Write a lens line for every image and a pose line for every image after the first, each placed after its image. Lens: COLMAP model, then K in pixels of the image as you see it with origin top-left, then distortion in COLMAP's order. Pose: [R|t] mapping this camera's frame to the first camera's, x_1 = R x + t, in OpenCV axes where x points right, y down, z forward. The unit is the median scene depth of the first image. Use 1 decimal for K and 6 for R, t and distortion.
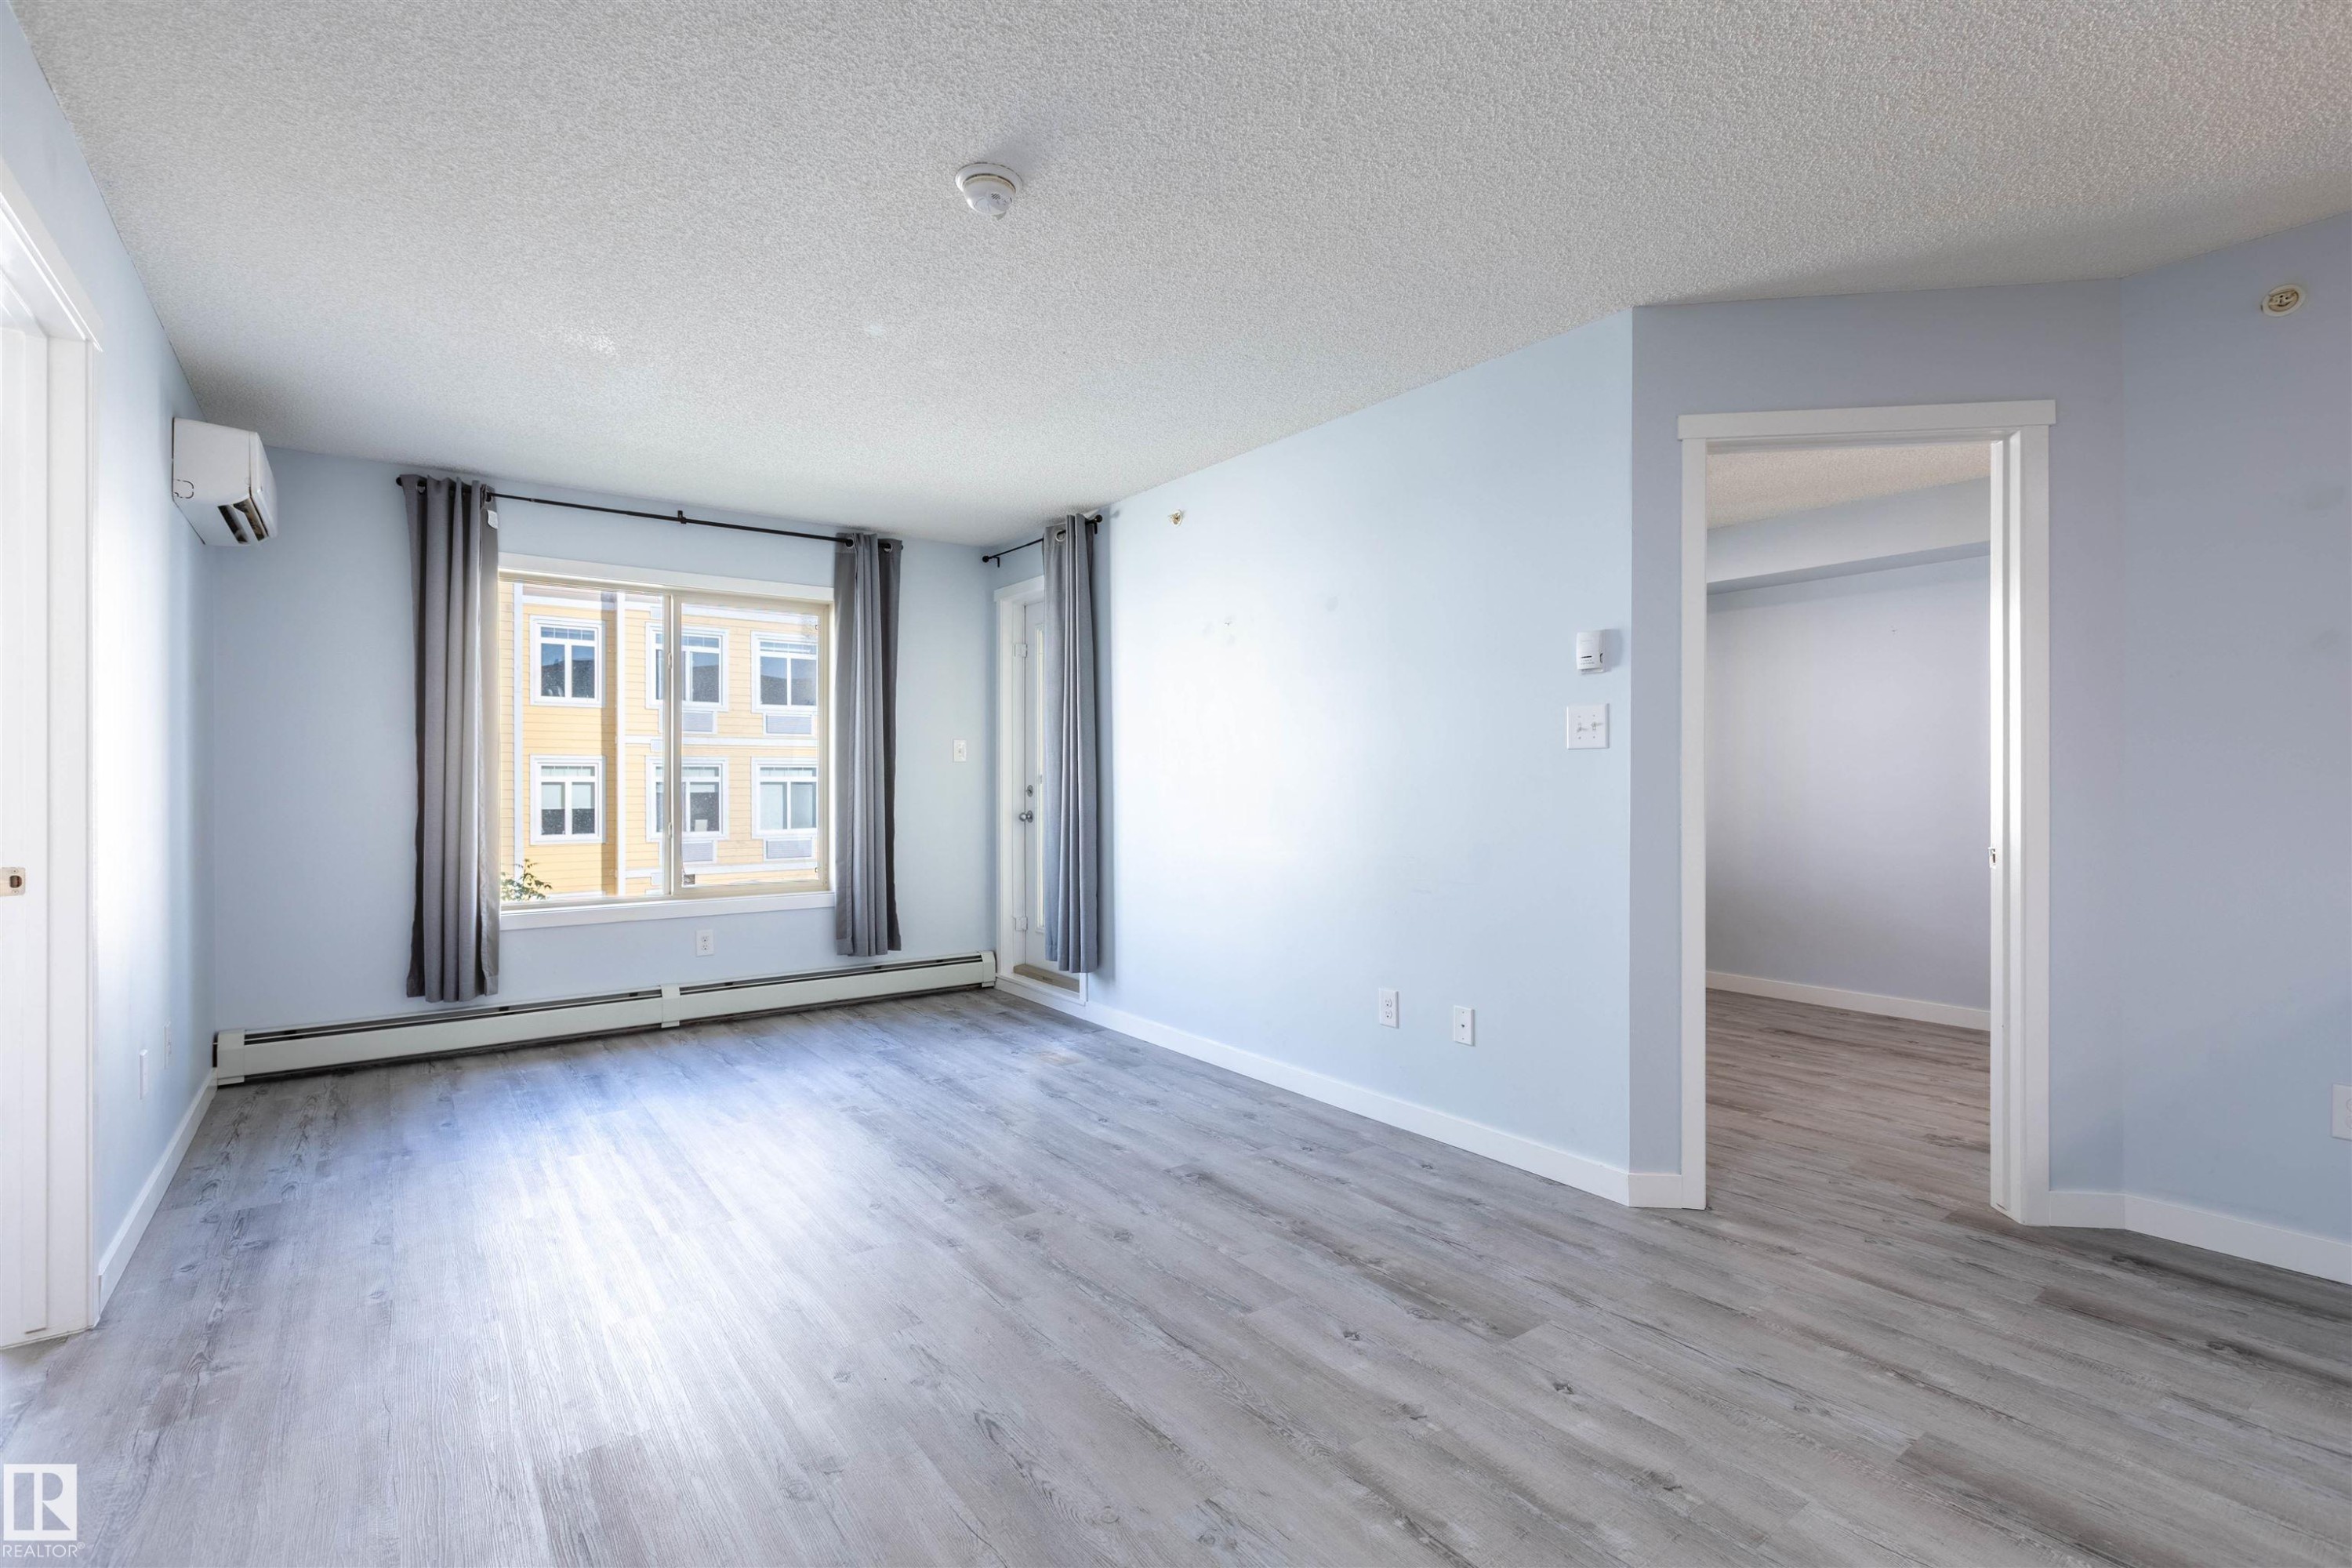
lens RADIAL K [[1071.8, 0, 1157.1], [0, 1071.8, 764.6], [0, 0, 1]] dist [-0.002321, -0.000009]
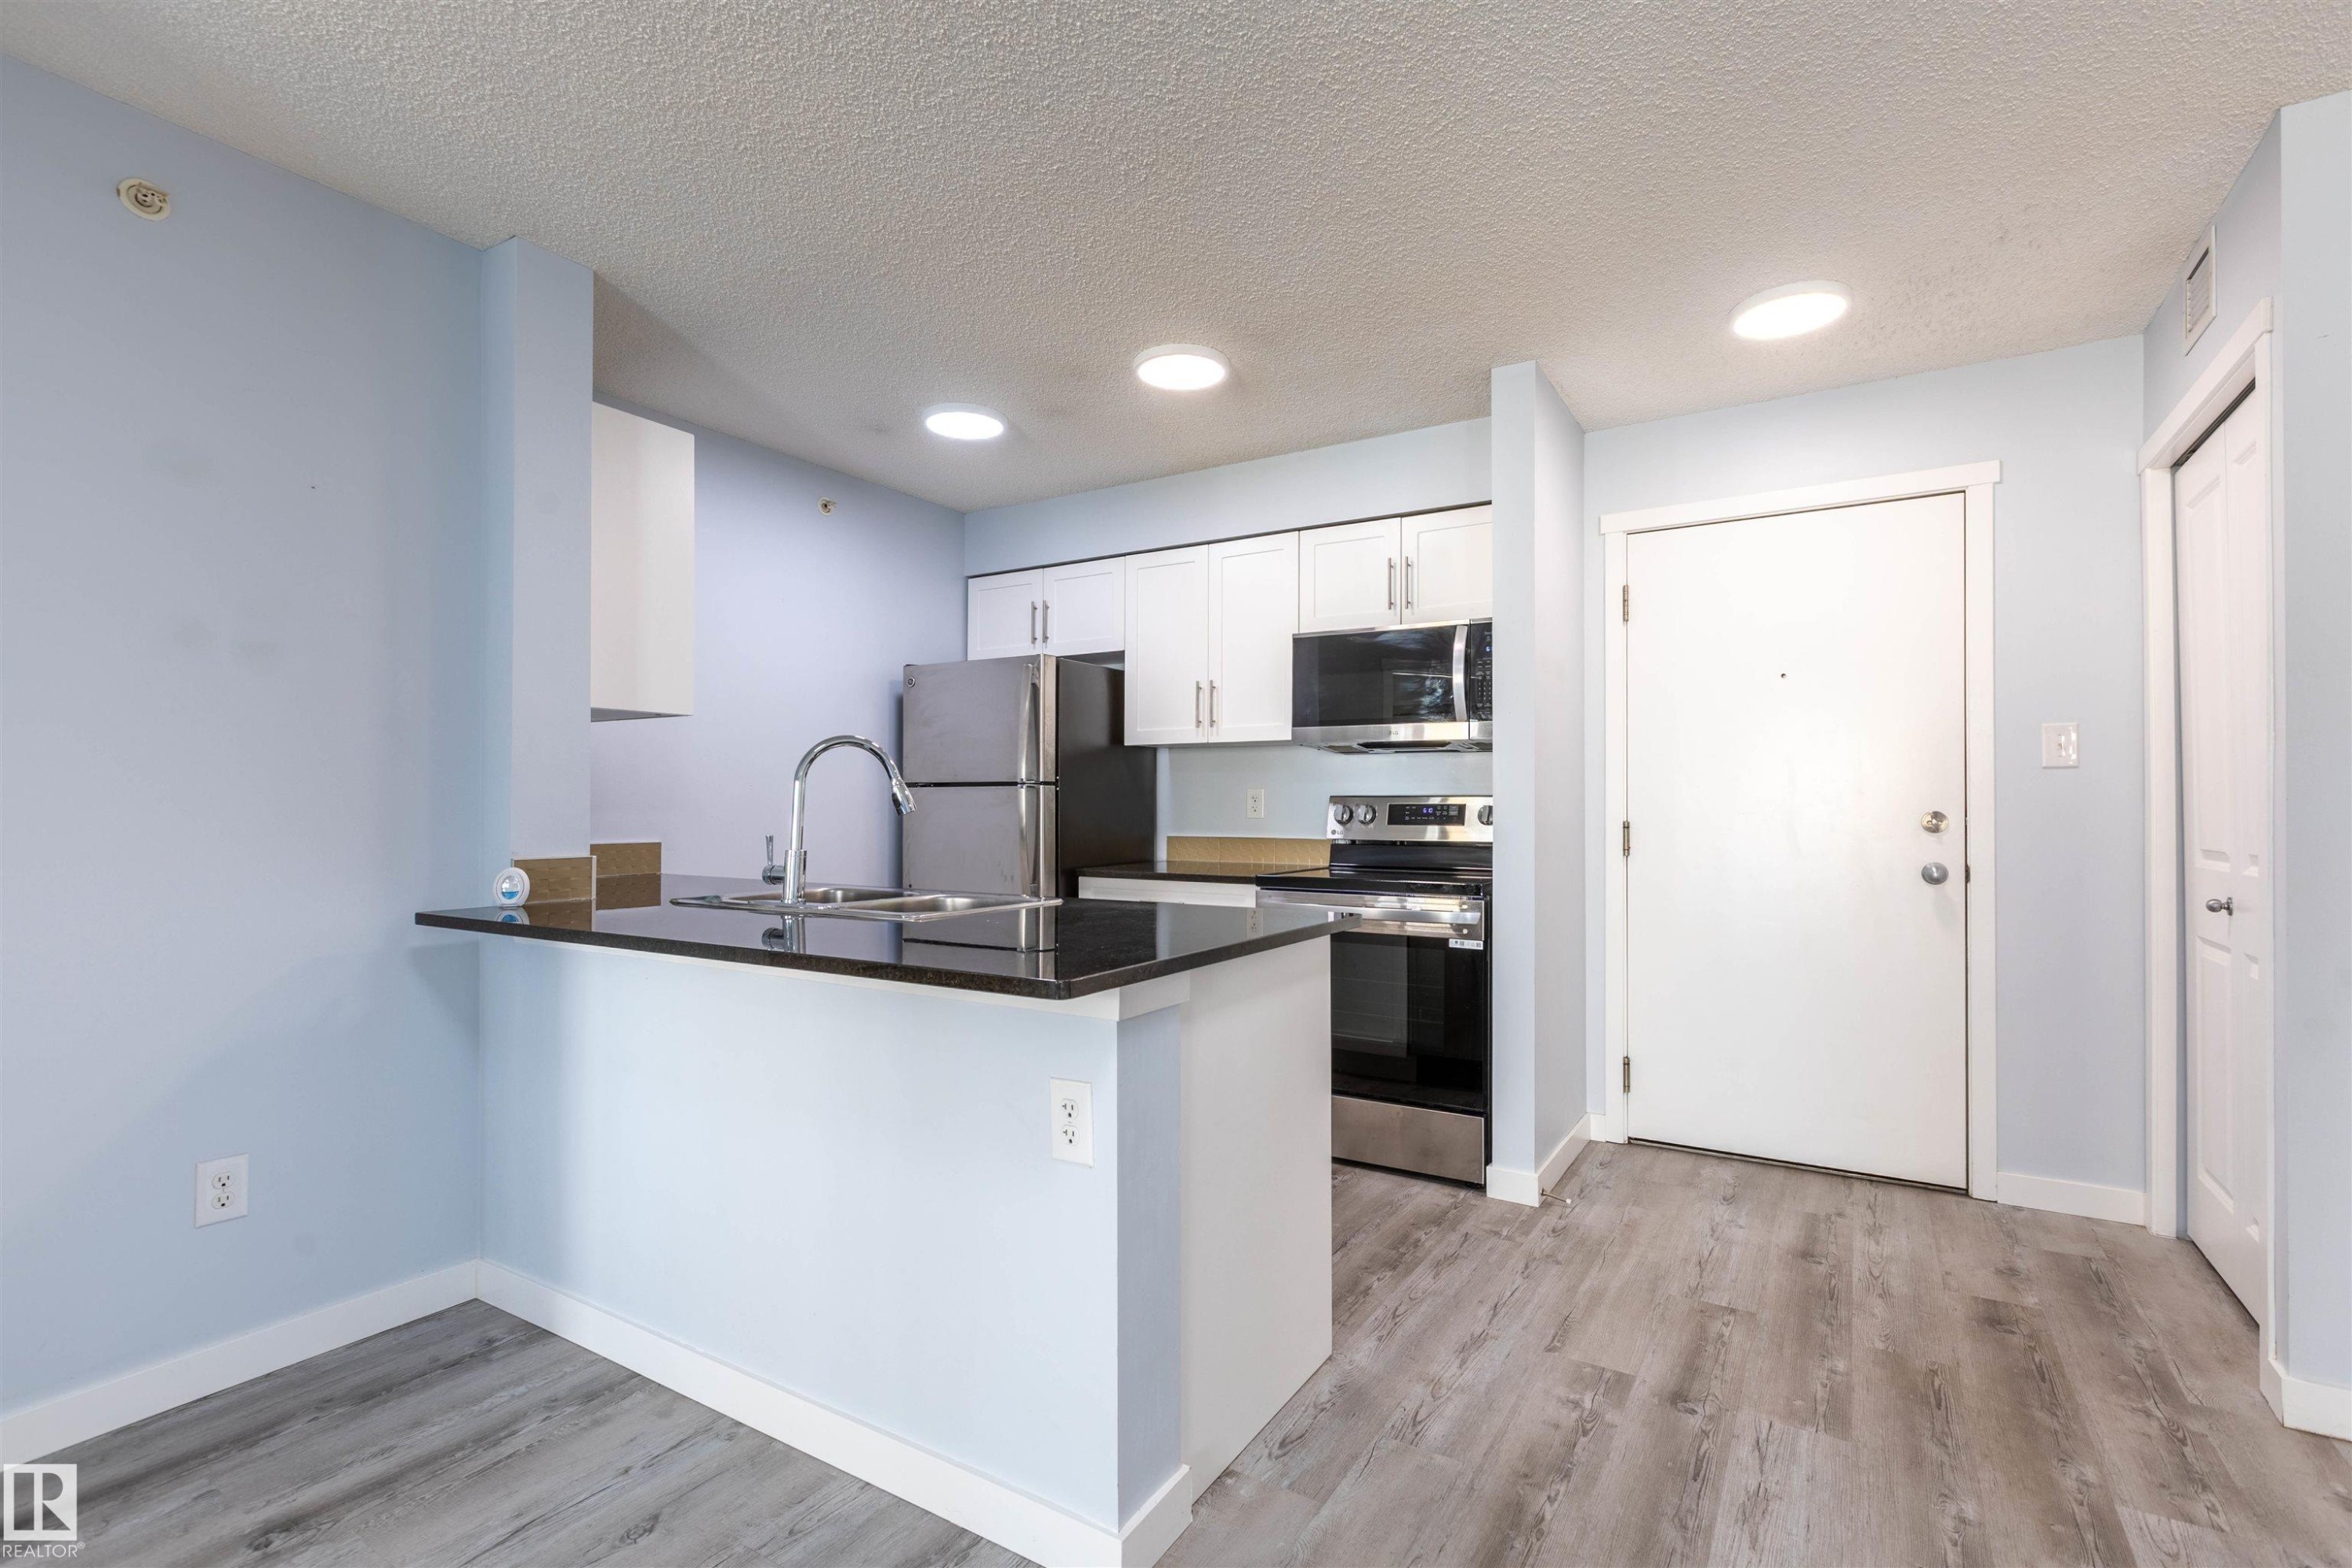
lens RADIAL K [[1071.8, 0, 1176.4], [0, 1071.8, 799.3], [0, 0, 1]] dist [-0.002321, -0.000009]
pose [[-0.374670, 0.005892, 0.927139, 0.024210], [-0.016905, 0.999770, -0.013185, 0.007744], [-0.927004, -0.020613, -0.374485, 0.500362]]
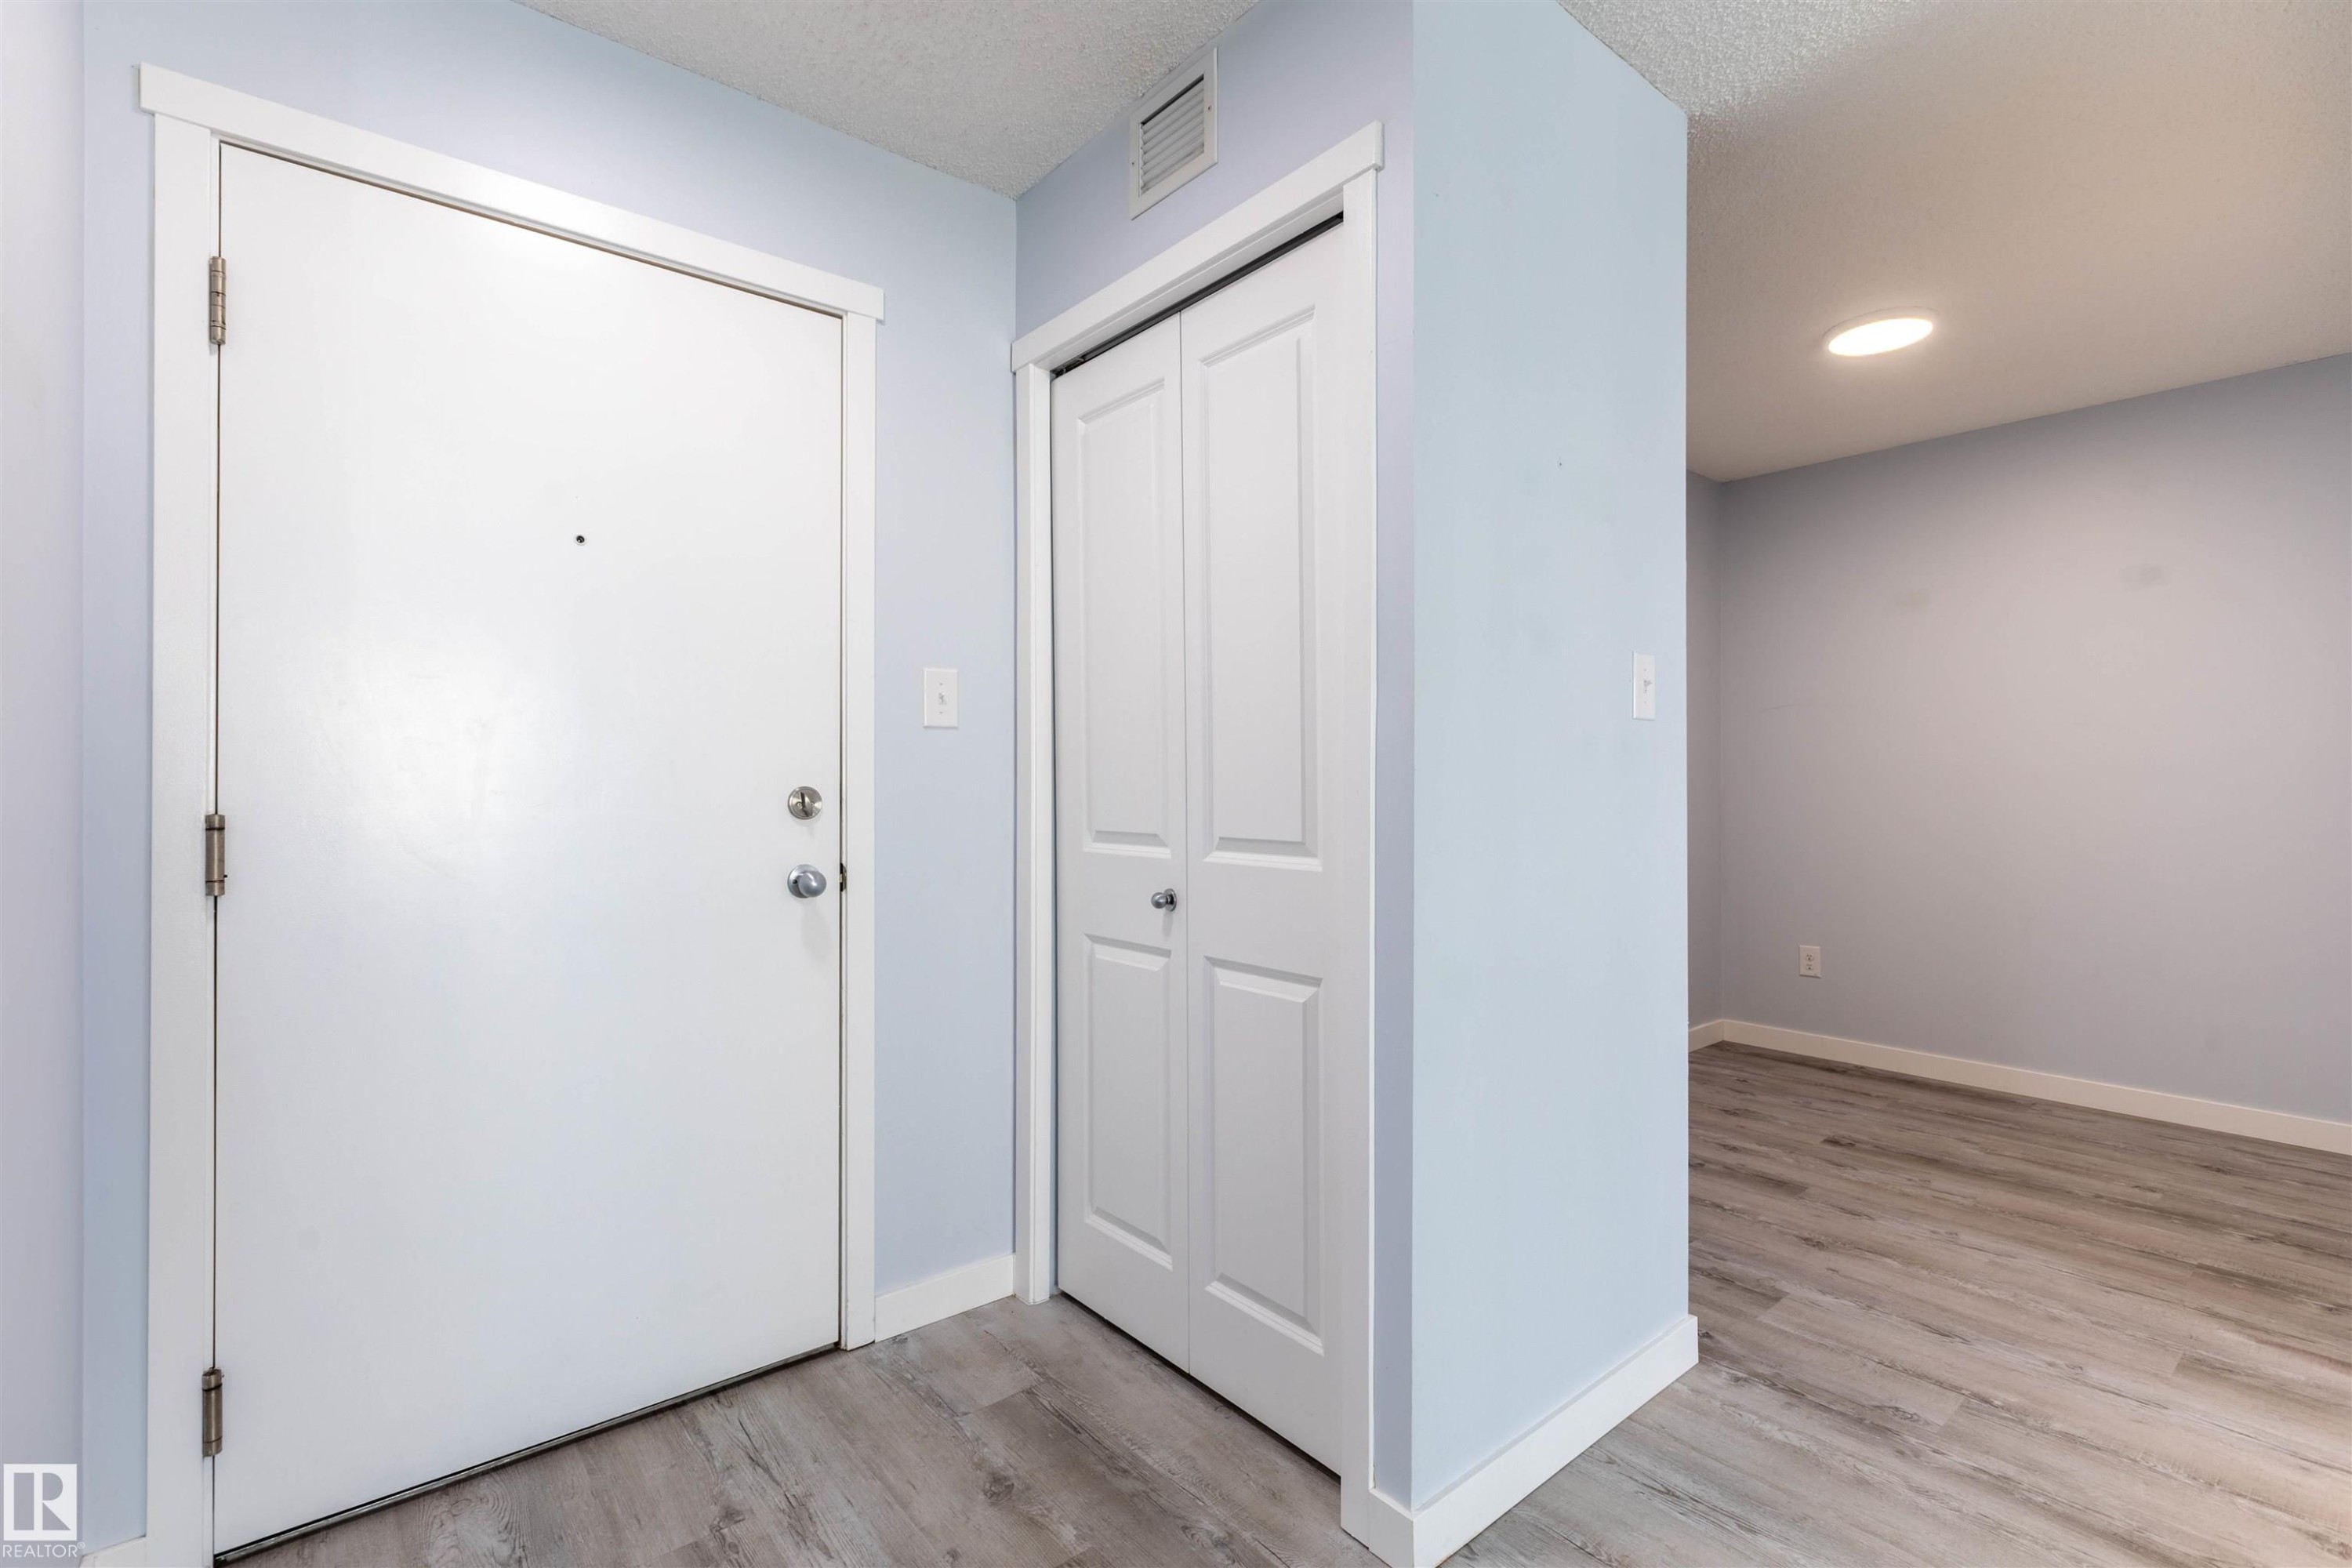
lens RADIAL K [[1071.8, 0, 1192.8], [0, 1071.8, 775.3], [0, 0, 1]] dist [-0.002321, -0.000009]
pose [[-0.997641, -0.000079, -0.068648, 0.532042], [0.001478, 0.999743, -0.022628, 0.001418], [0.068632, -0.022676, -0.997384, 0.113011]]
